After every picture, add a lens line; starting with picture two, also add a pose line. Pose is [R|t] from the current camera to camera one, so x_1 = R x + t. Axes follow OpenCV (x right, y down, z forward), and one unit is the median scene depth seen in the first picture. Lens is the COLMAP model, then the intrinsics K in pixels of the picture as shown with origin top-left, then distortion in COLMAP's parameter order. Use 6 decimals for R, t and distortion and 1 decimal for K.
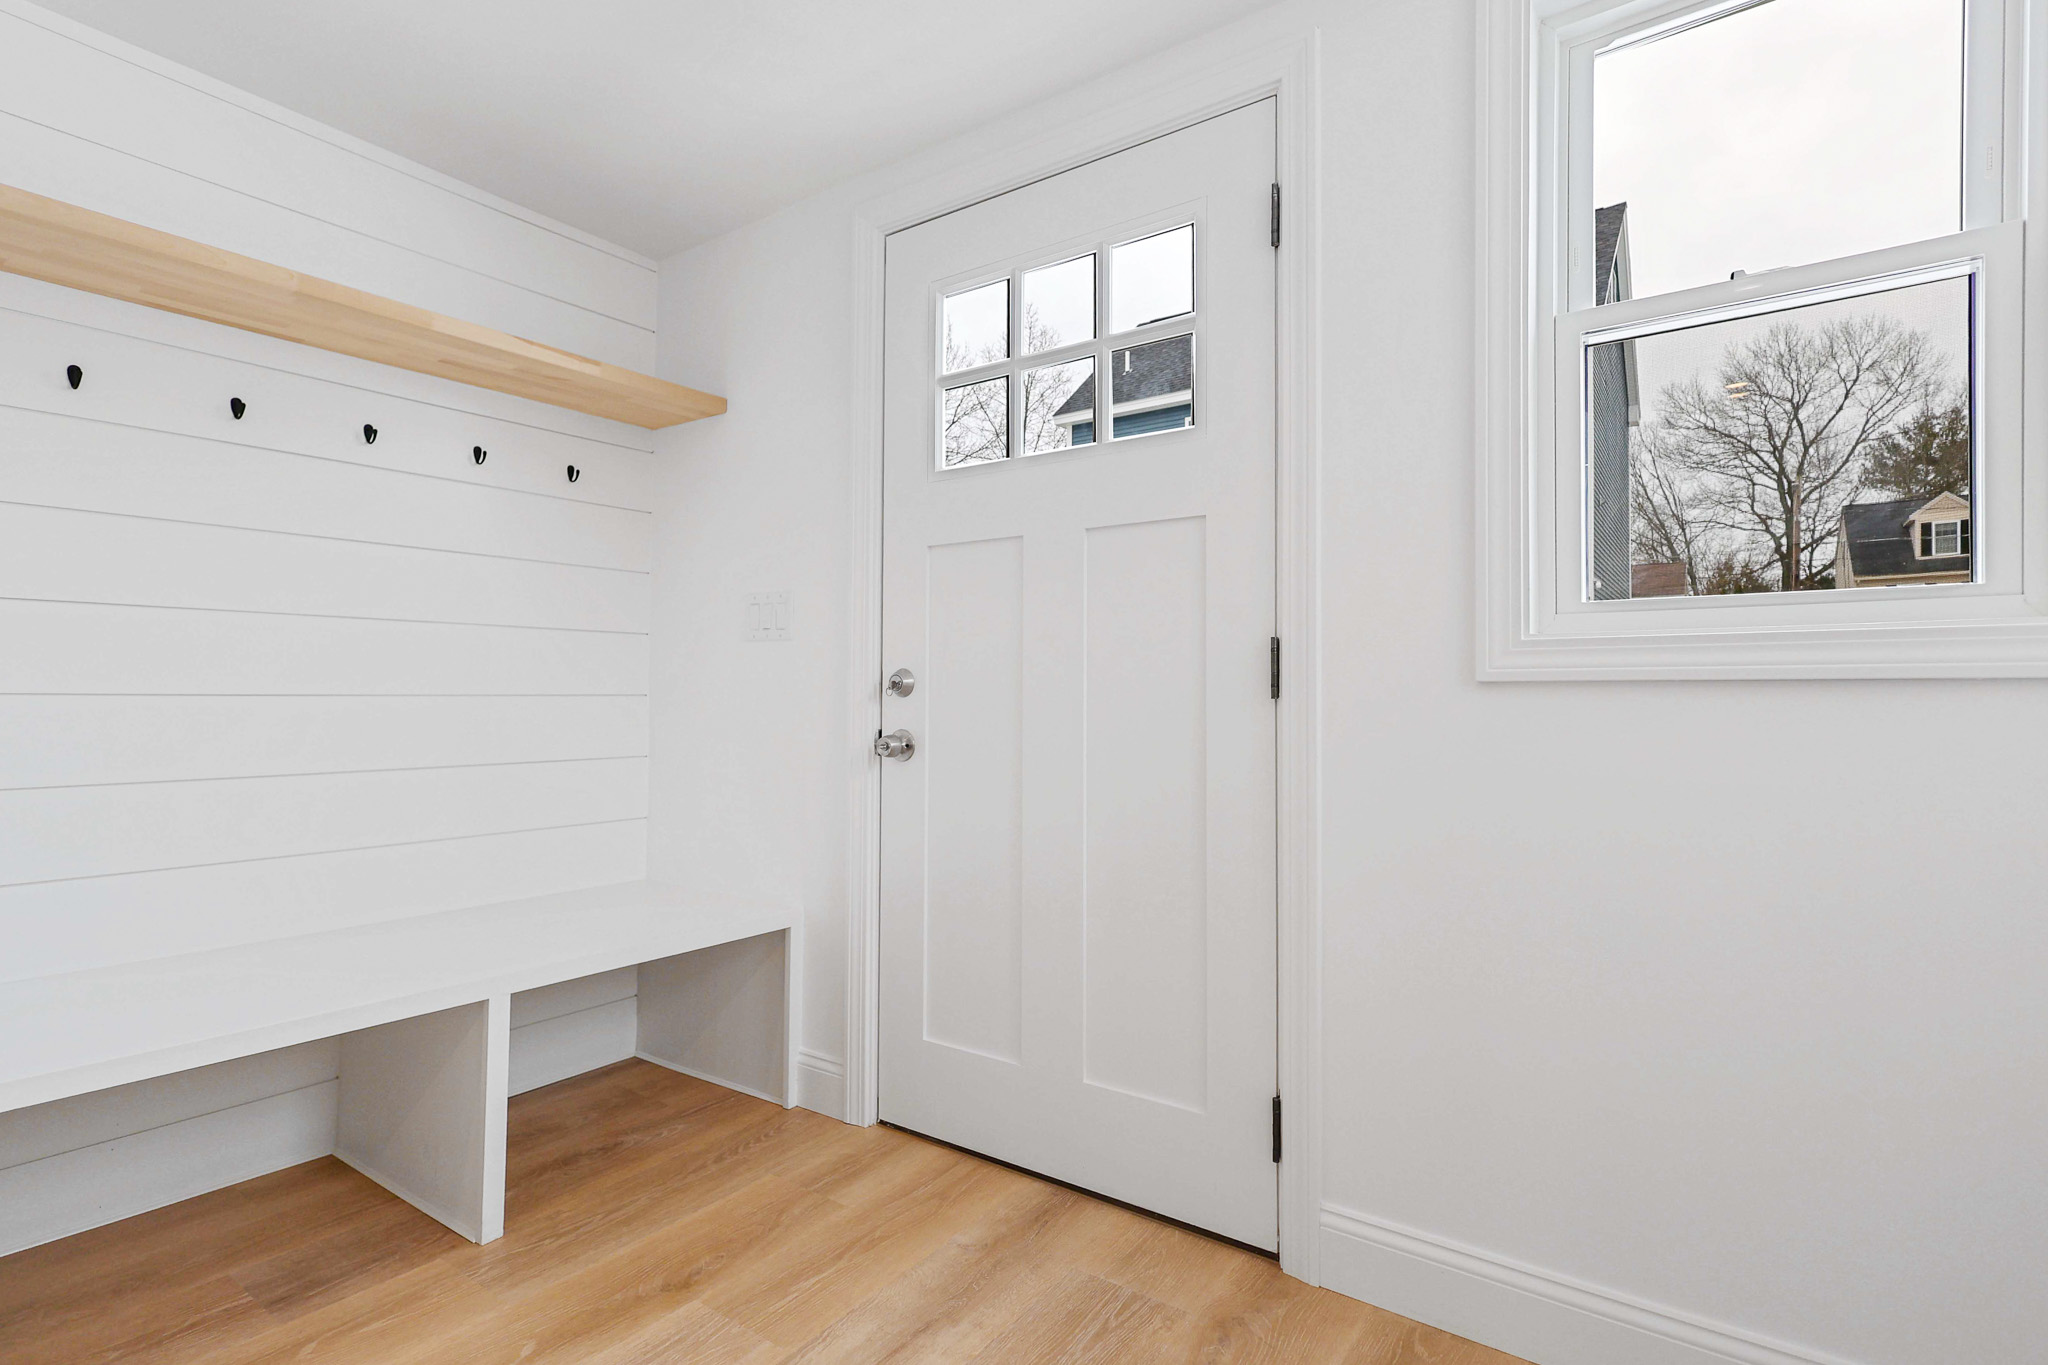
lens RADIAL K [[987.3, 0, 953.9], [0, 987.3, 684.2], [0, 0, 1]] dist [-0.006470, 0.002824]
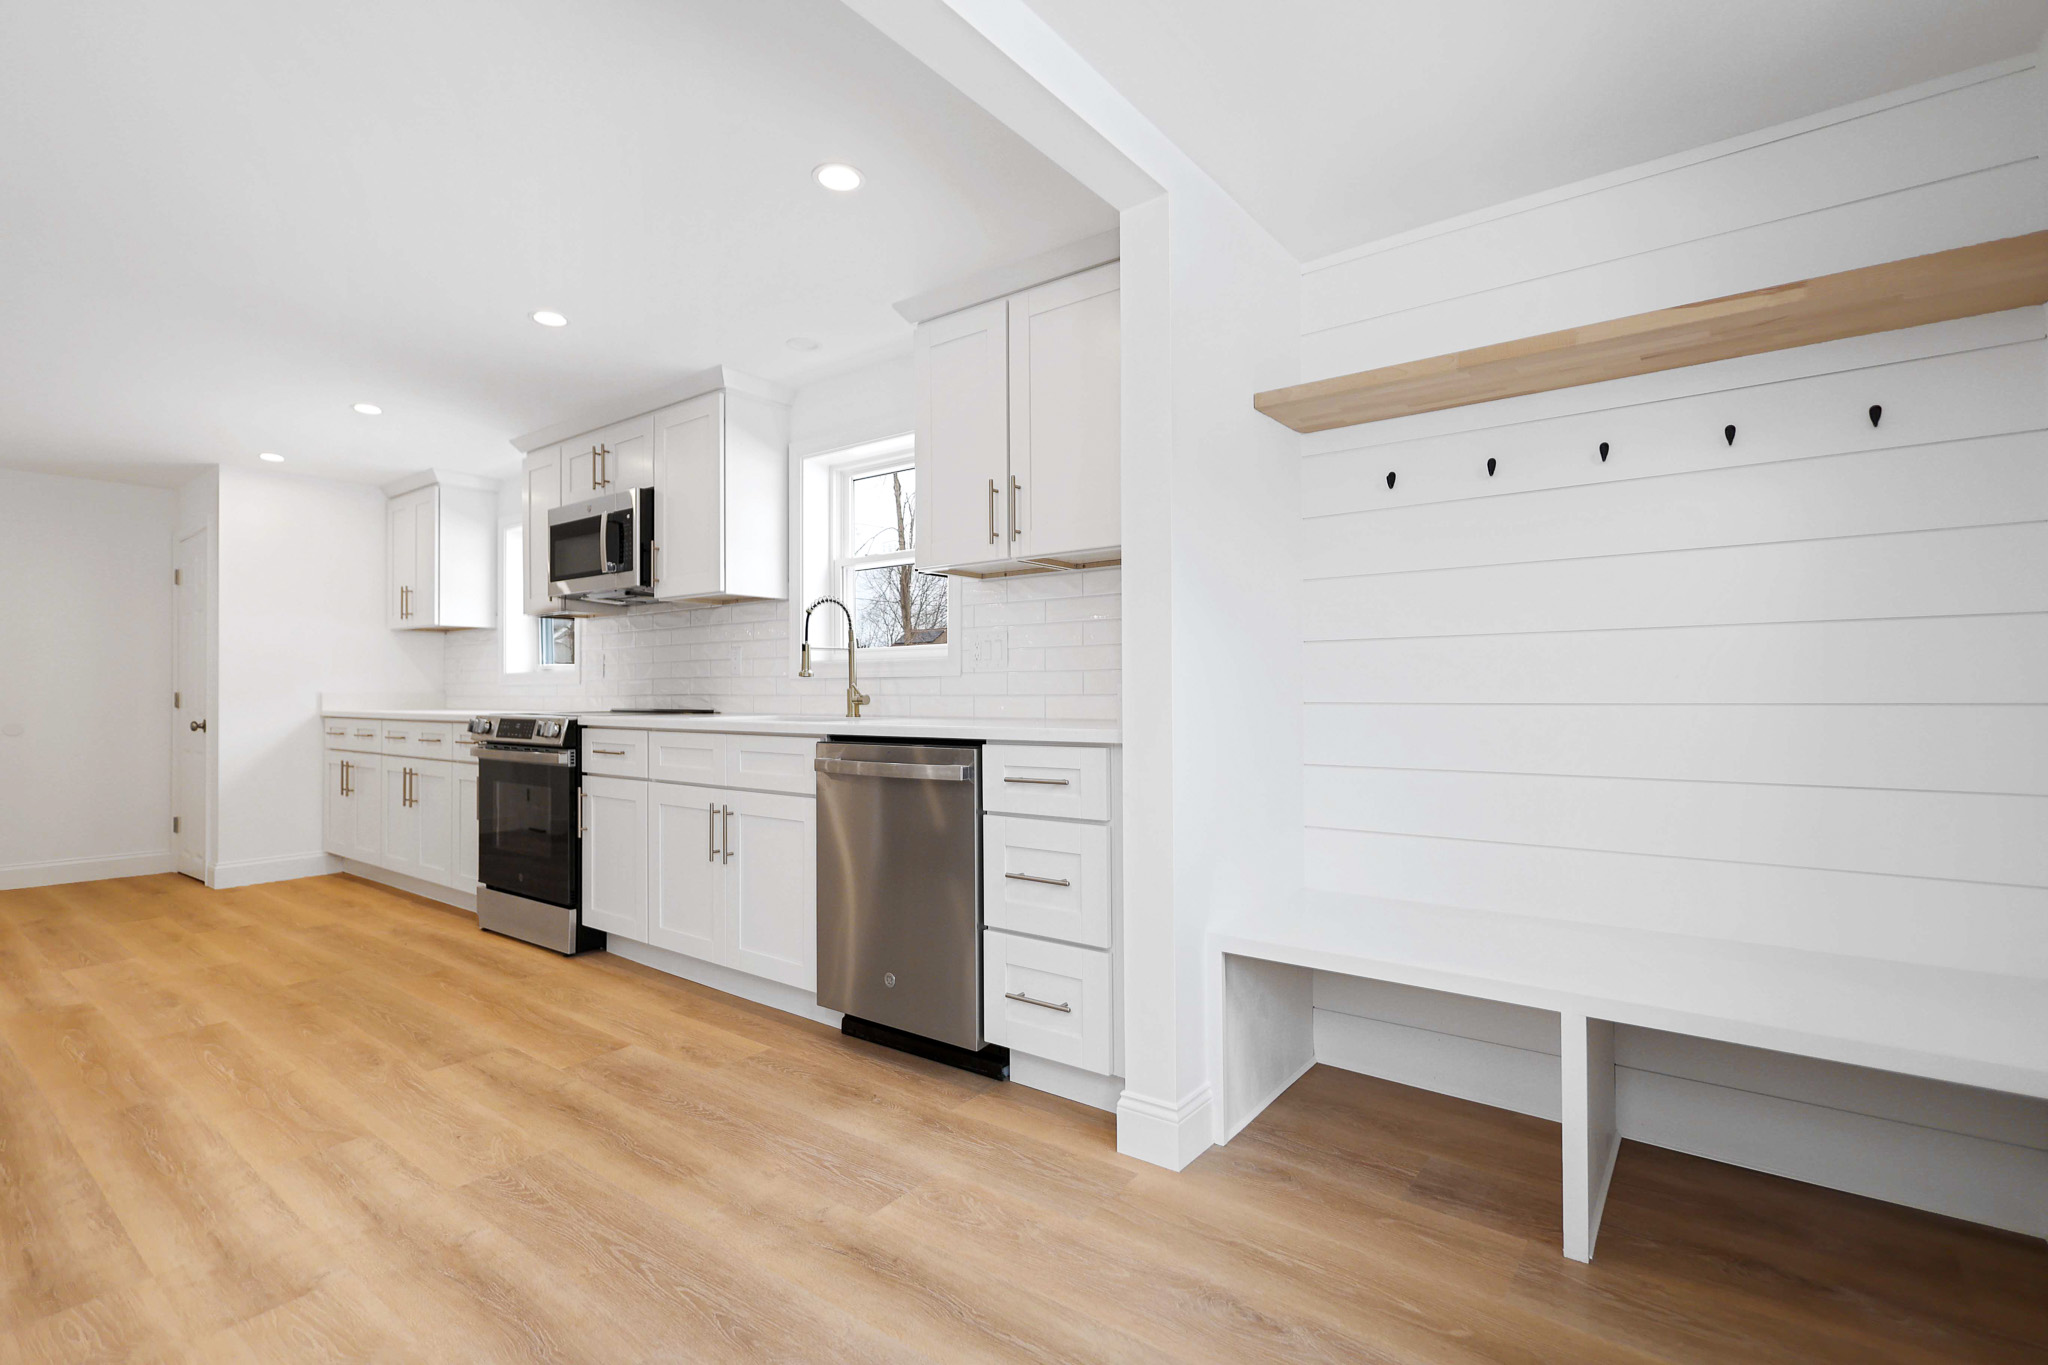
lens RADIAL K [[987.3, 0, 1057.9], [0, 987.3, 685.7], [0, 0, 1]] dist [-0.006470, 0.002824]
pose [[-0.001122, -0.011958, -0.999928, 0.465688], [0.013362, 0.999839, -0.011972, -0.002707], [0.999910, -0.013374, -0.000962, 0.440855]]
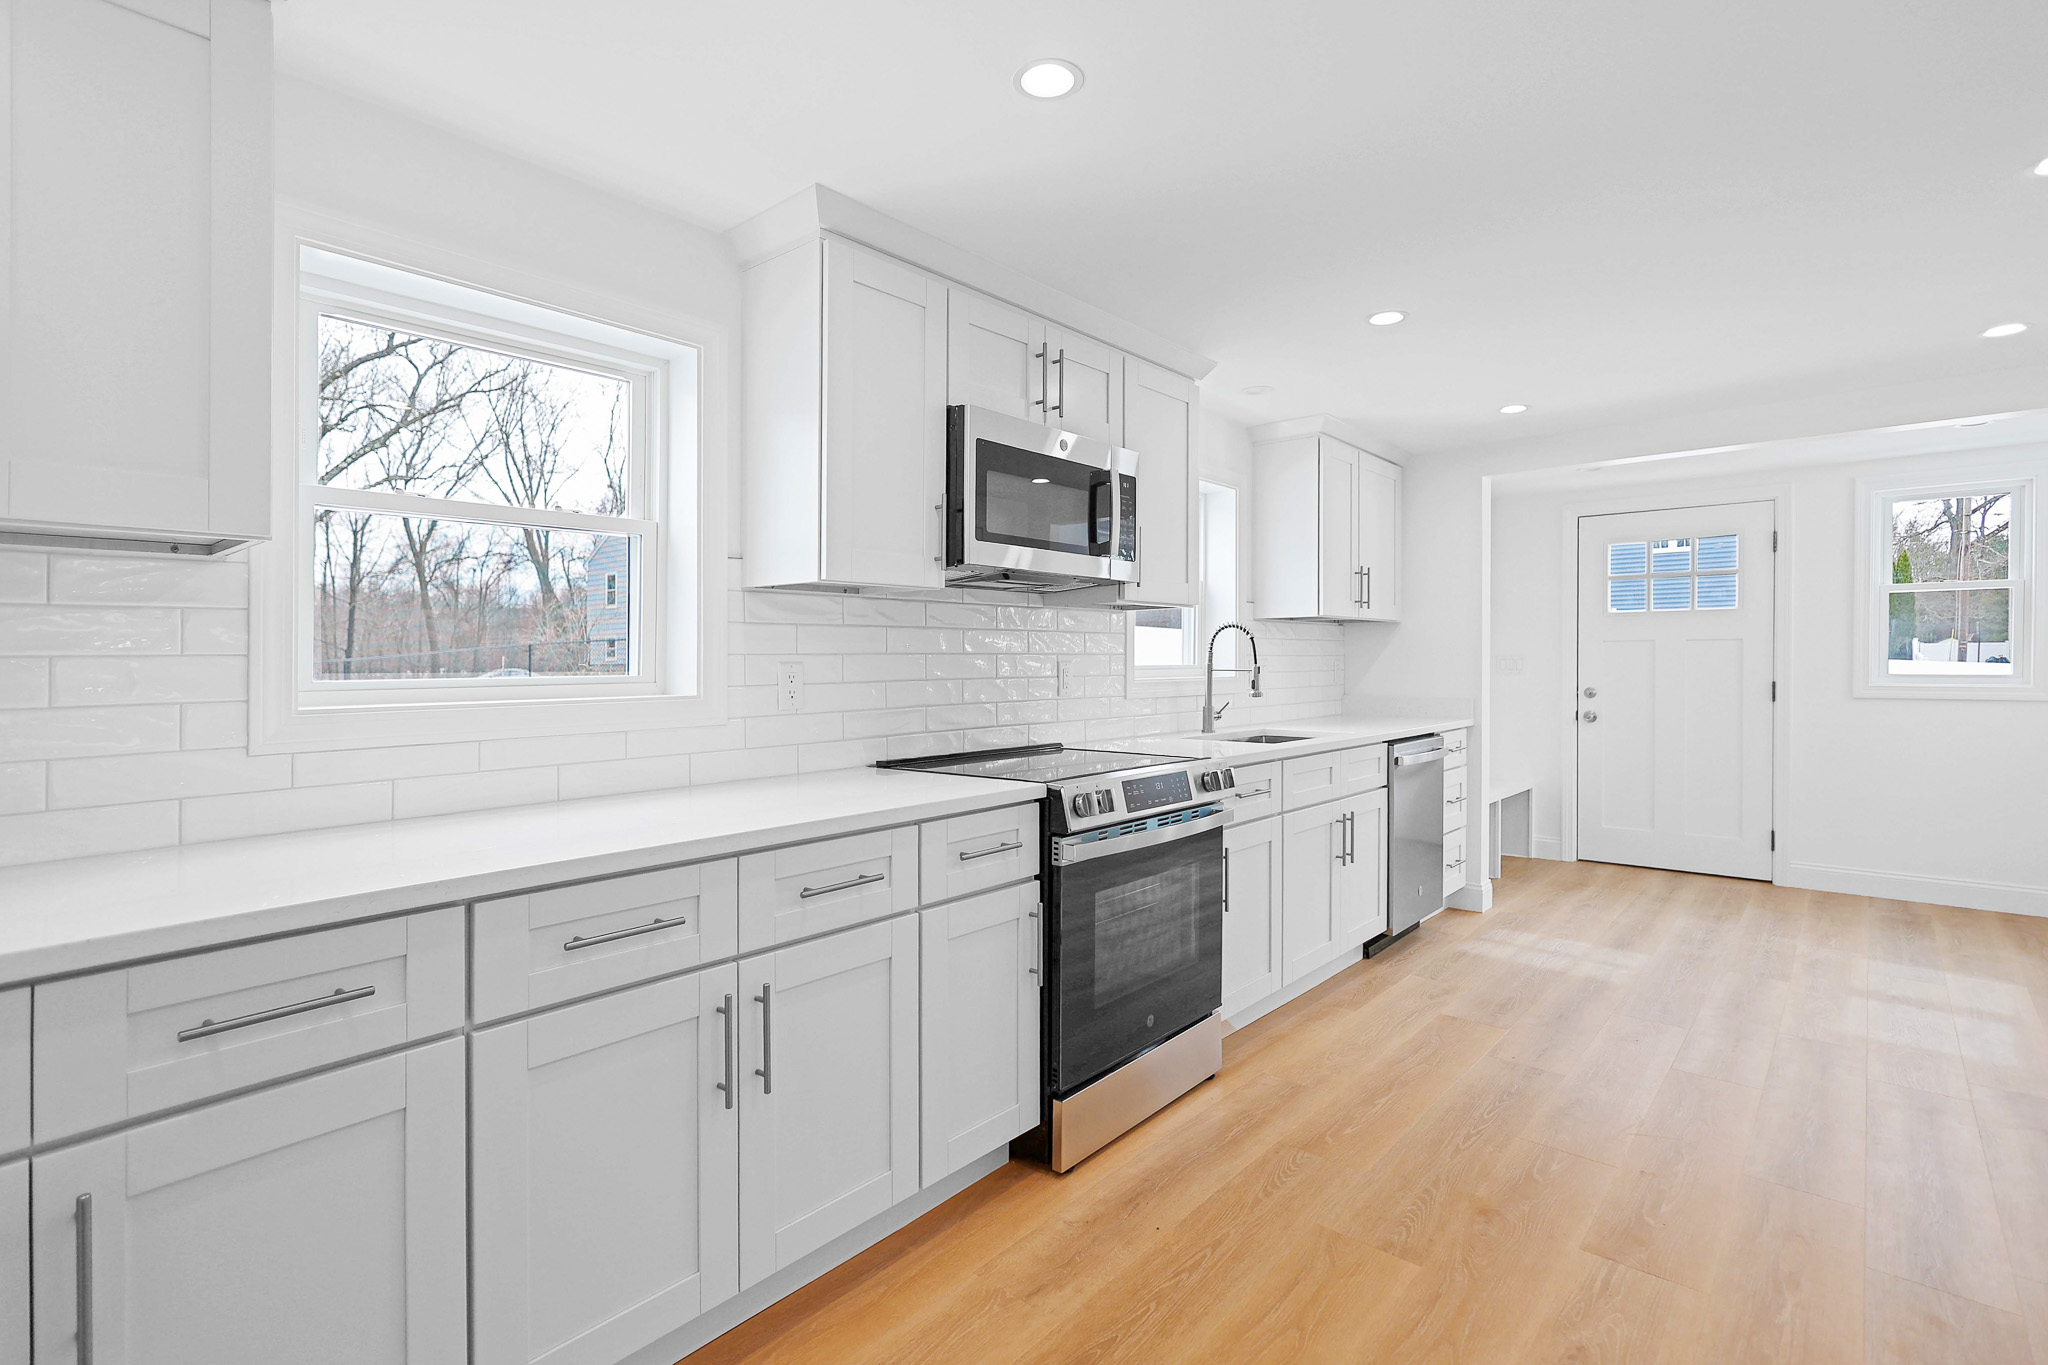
lens RADIAL K [[987.3, 0, 1002.7], [0, 987.3, 680.0], [0, 0, 1]] dist [-0.006470, 0.002824]
pose [[0.997794, -0.004692, -0.066219, -1.692593], [0.006519, 0.999603, 0.027410, -0.137612], [0.066064, -0.027781, 0.997429, -2.006004]]
